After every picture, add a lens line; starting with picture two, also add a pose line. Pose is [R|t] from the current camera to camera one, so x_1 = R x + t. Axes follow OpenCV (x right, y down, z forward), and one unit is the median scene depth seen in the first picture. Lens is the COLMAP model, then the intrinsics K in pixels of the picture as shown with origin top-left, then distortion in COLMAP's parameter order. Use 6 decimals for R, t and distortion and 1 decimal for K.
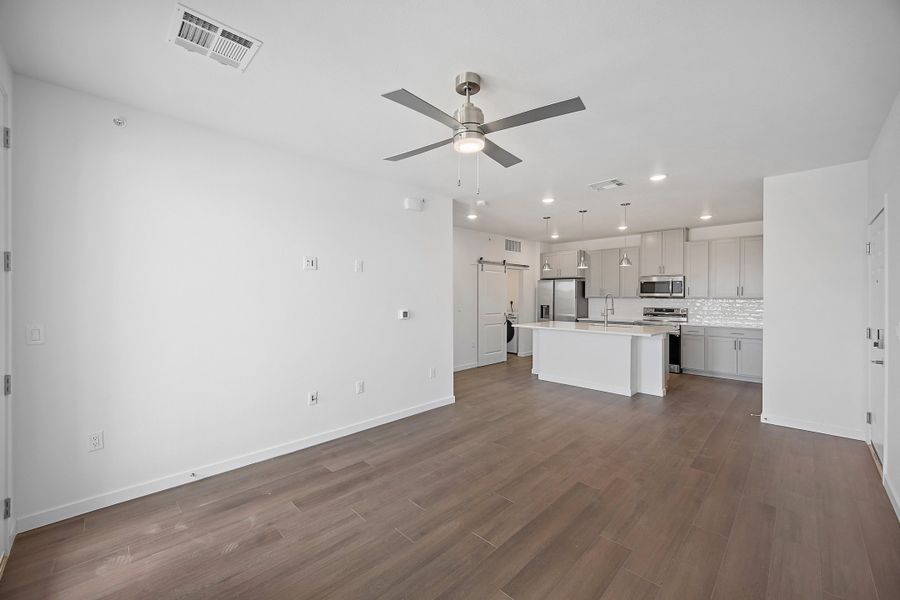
lens RADIAL K [[355.4, 0, 446.9], [0, 355.4, 298.9], [0, 0, 1]] dist [-0.001212, -0.000239]
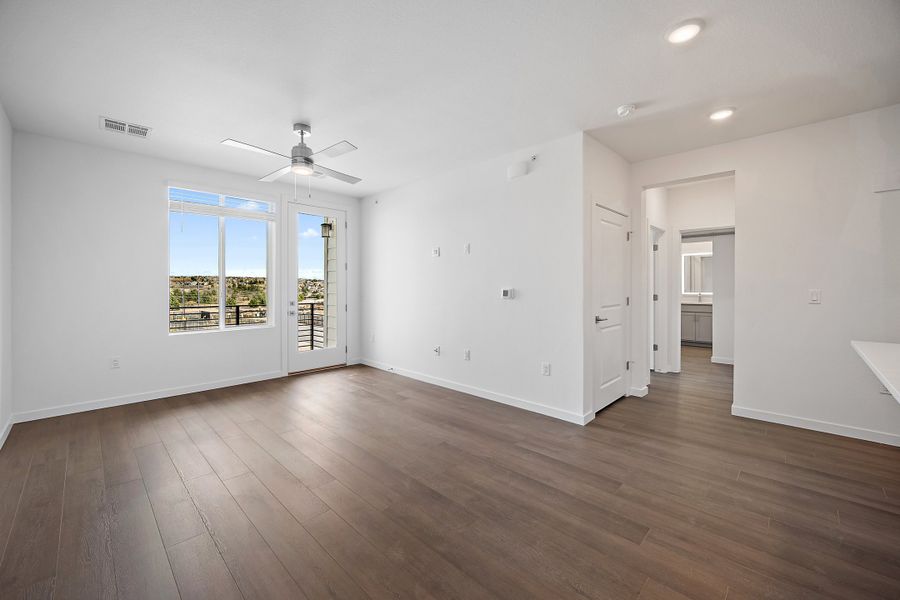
lens RADIAL K [[359.8, 0, 443.9], [0, 359.8, 286.3], [0, 0, 1]] dist [-0.000397, -0.000019]
pose [[0.006501, -0.000297, -0.999979, 0.913644], [-0.003751, 0.999993, -0.000322, 0.029634], [0.999972, 0.003753, 0.006500, 0.921575]]
